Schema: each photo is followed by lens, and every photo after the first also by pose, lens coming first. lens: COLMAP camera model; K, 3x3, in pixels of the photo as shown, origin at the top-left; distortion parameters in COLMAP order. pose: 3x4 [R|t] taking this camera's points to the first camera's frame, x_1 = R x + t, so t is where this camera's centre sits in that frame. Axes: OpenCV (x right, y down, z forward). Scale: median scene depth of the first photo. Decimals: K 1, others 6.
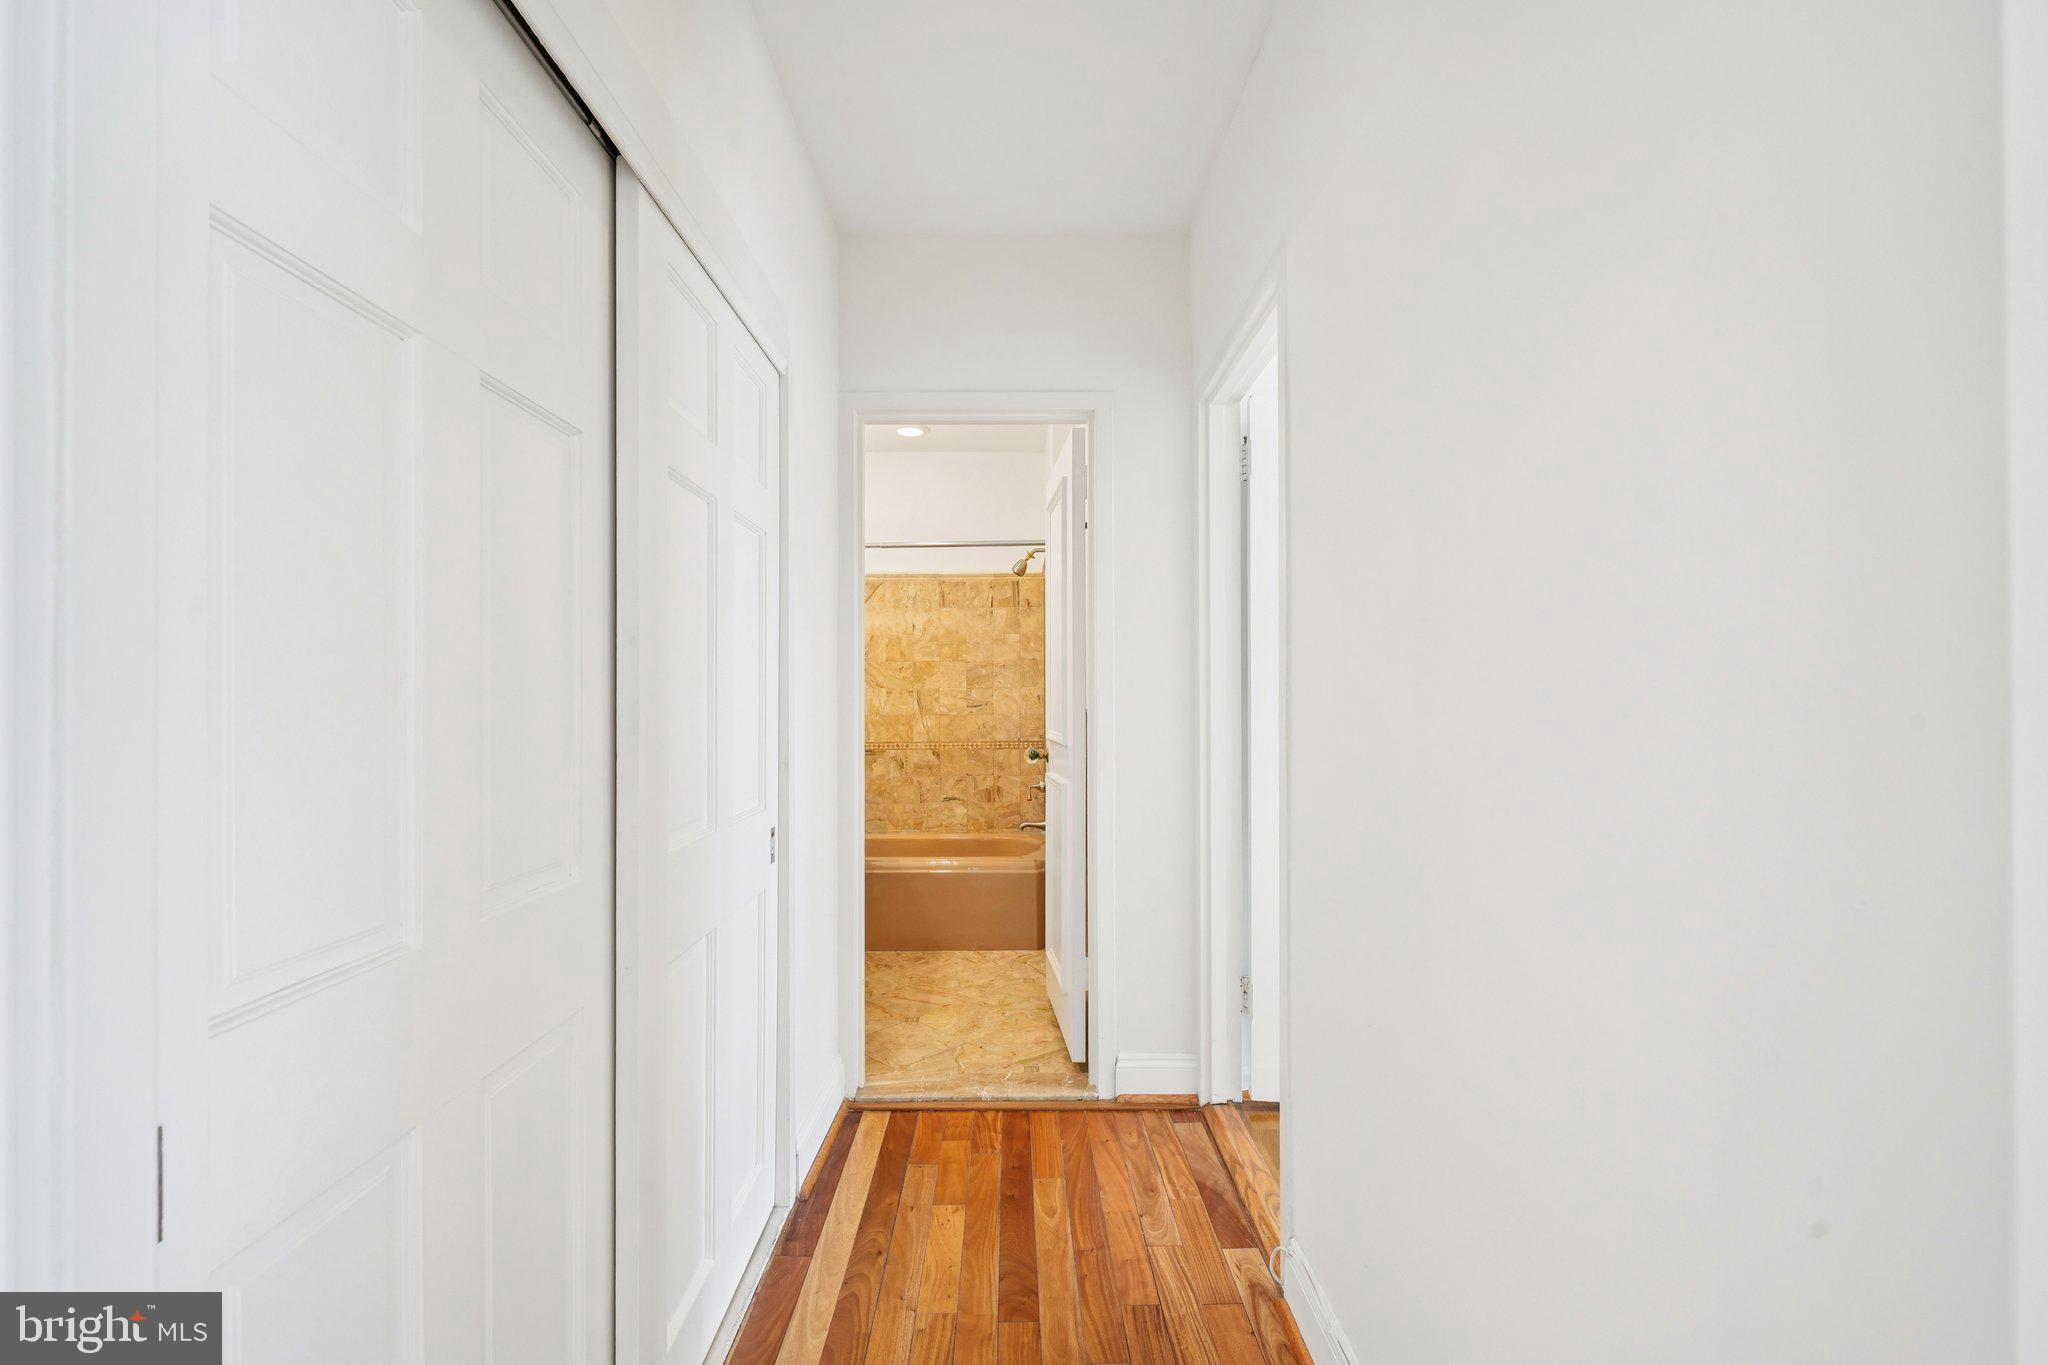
lens RADIAL K [[900.8, 0, 1022.9], [0, 900.8, 689.9], [0, 0, 1]] dist [-0.002291, -0.000080]
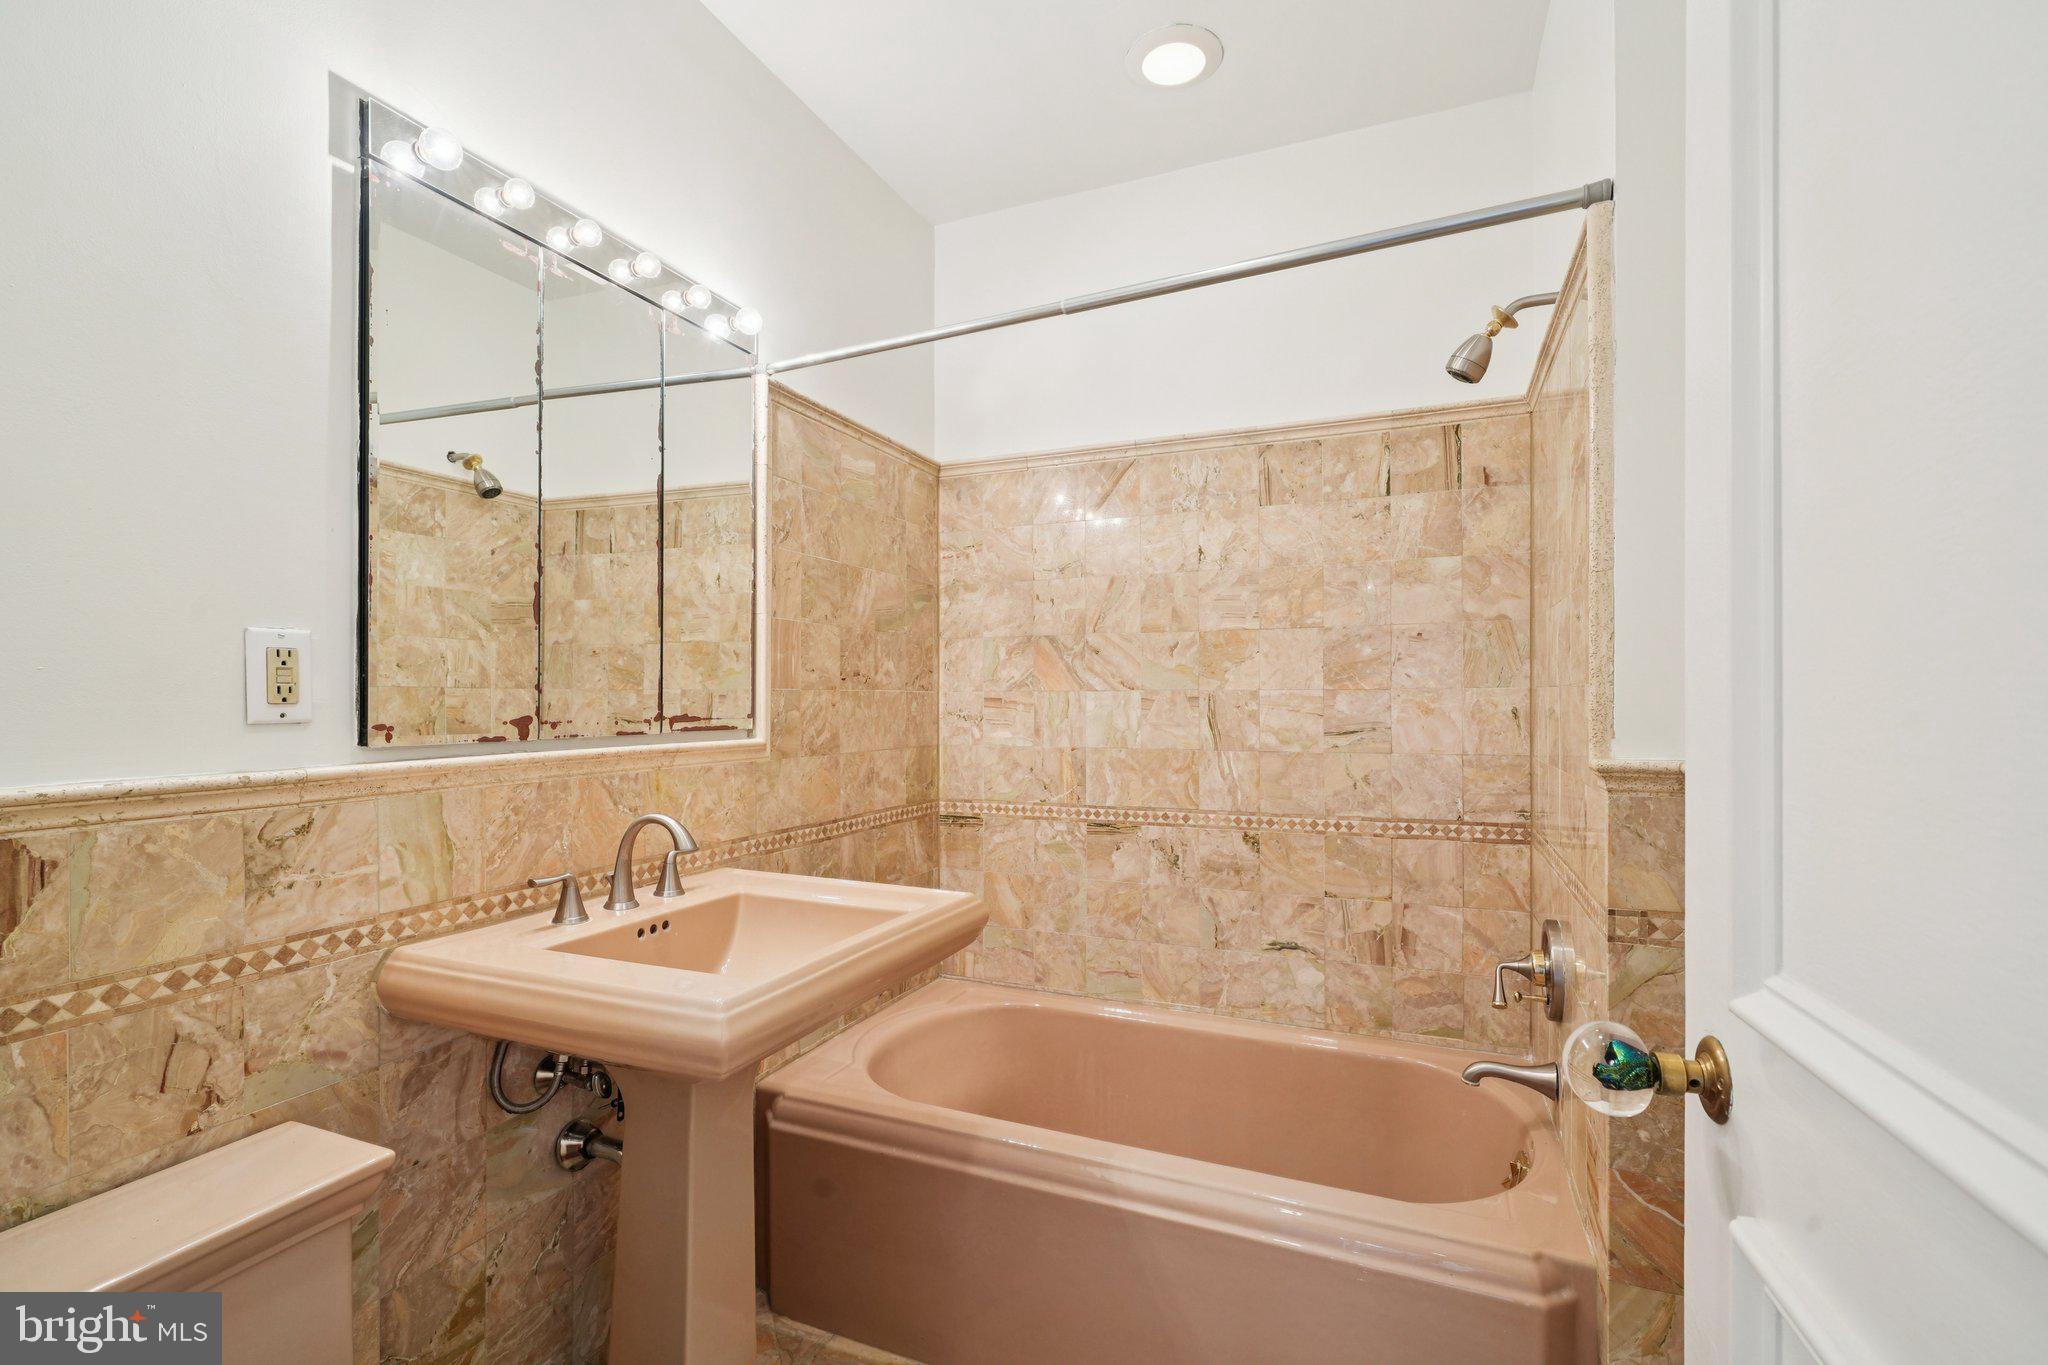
lens RADIAL K [[900.8, 0, 1033.4], [0, 900.8, 692.8], [0, 0, 1]] dist [-0.002291, -0.000080]
pose [[0.916946, 0.001828, -0.399007, -0.018689], [0.000515, 0.999983, 0.005765, -0.003353], [0.399011, -0.005491, 0.916930, 0.555709]]
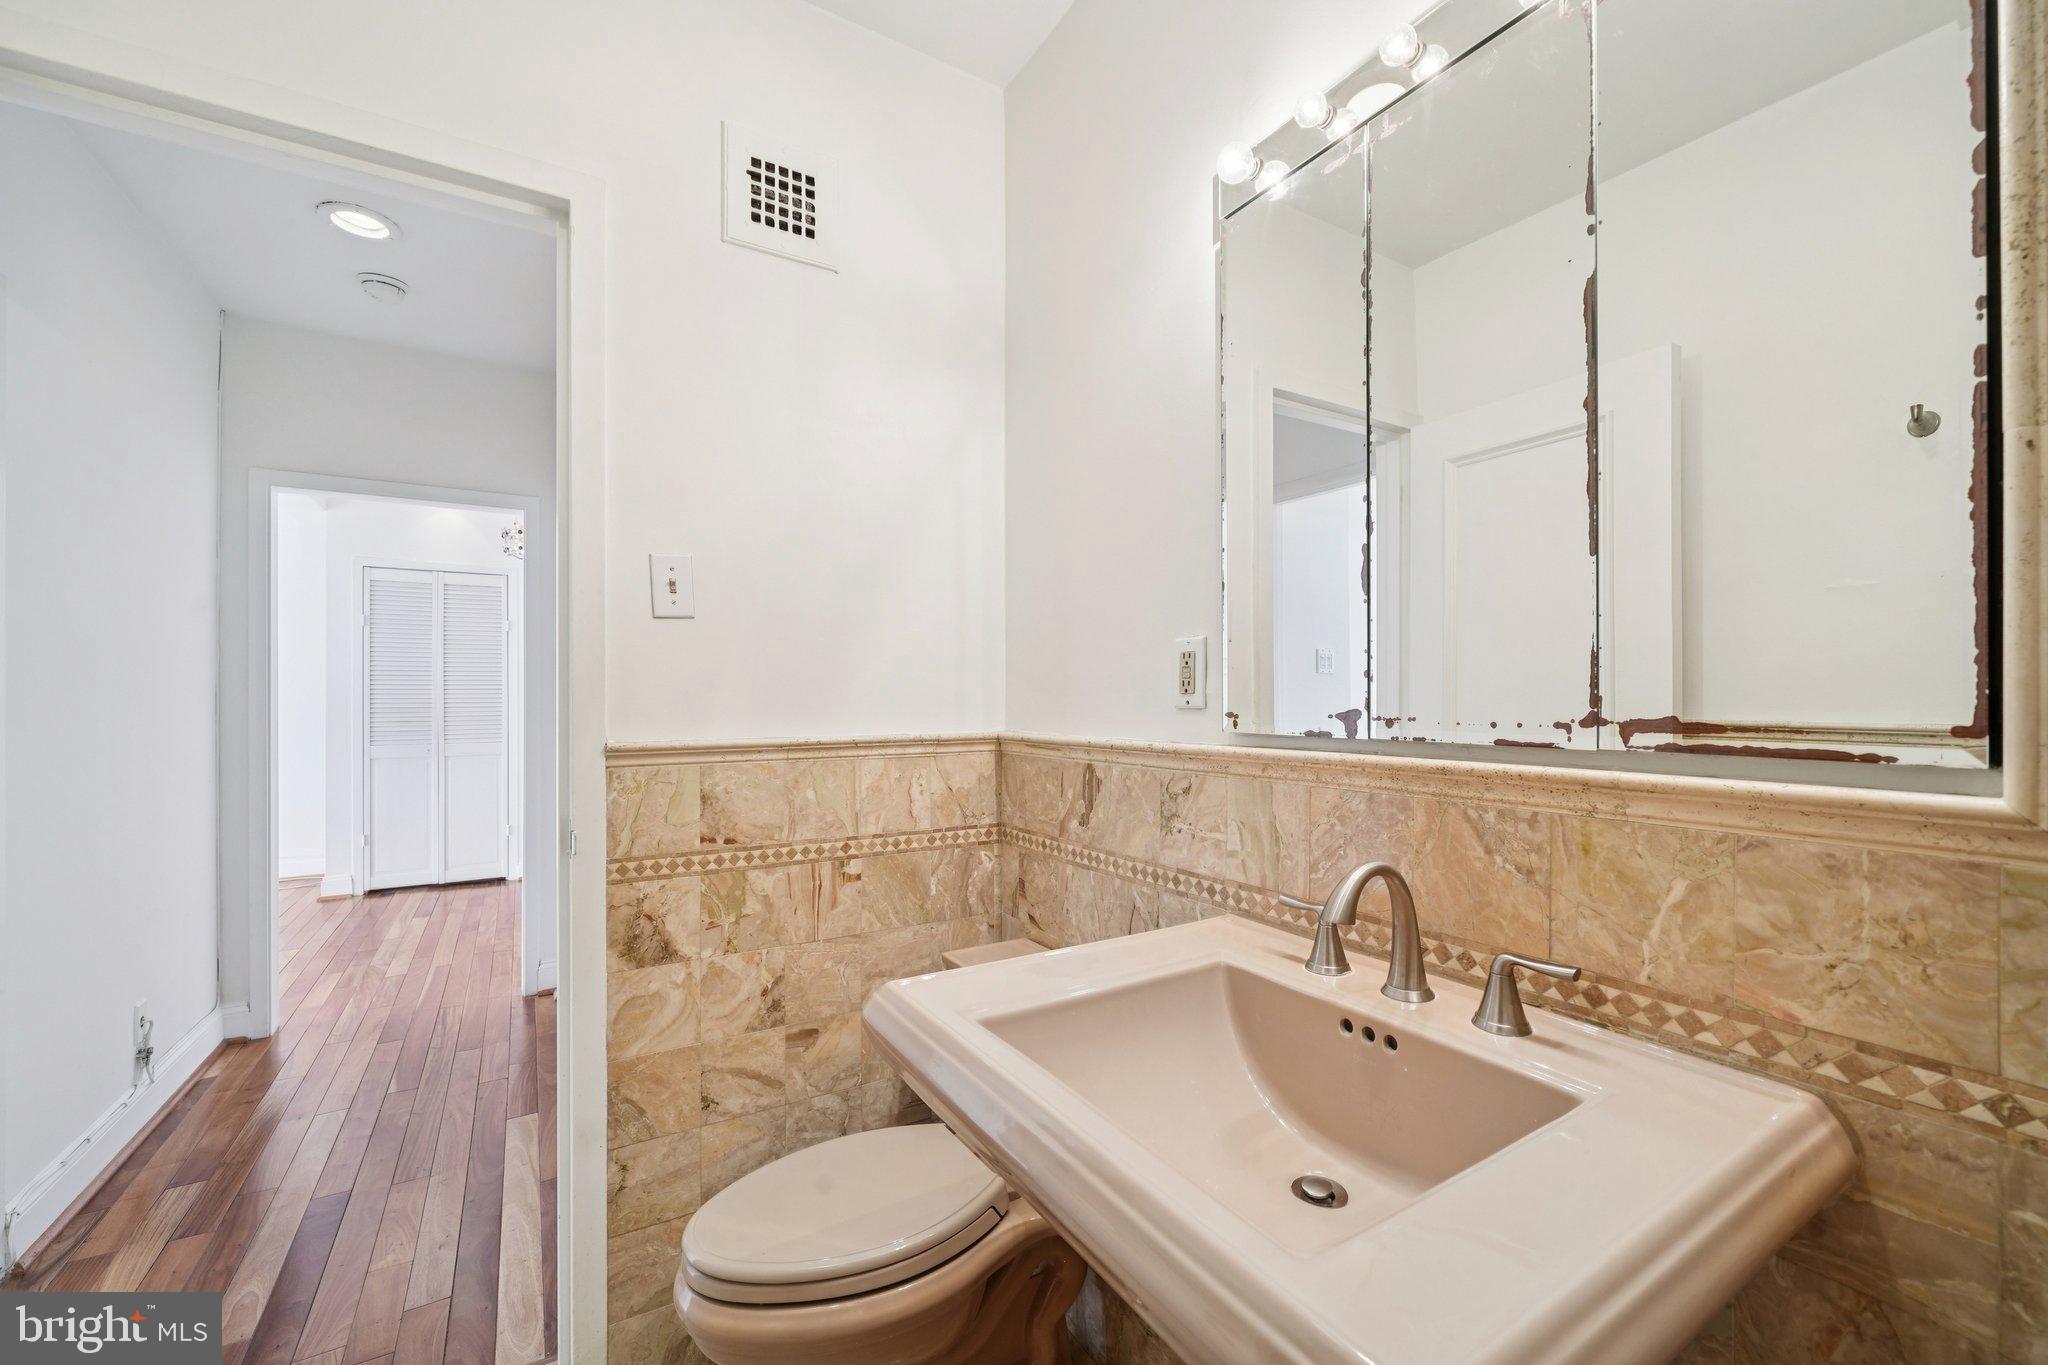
lens RADIAL K [[819.0, 0, 1024.7], [0, 819.0, 697.0], [0, 0, 1]] dist [-0.001969, -0.000189]
pose [[-0.863134, 0.004818, -0.504951, -0.125549], [0.009510, 0.999932, -0.006714, 0.005249], [0.504885, -0.010597, -0.863122, 1.018872]]
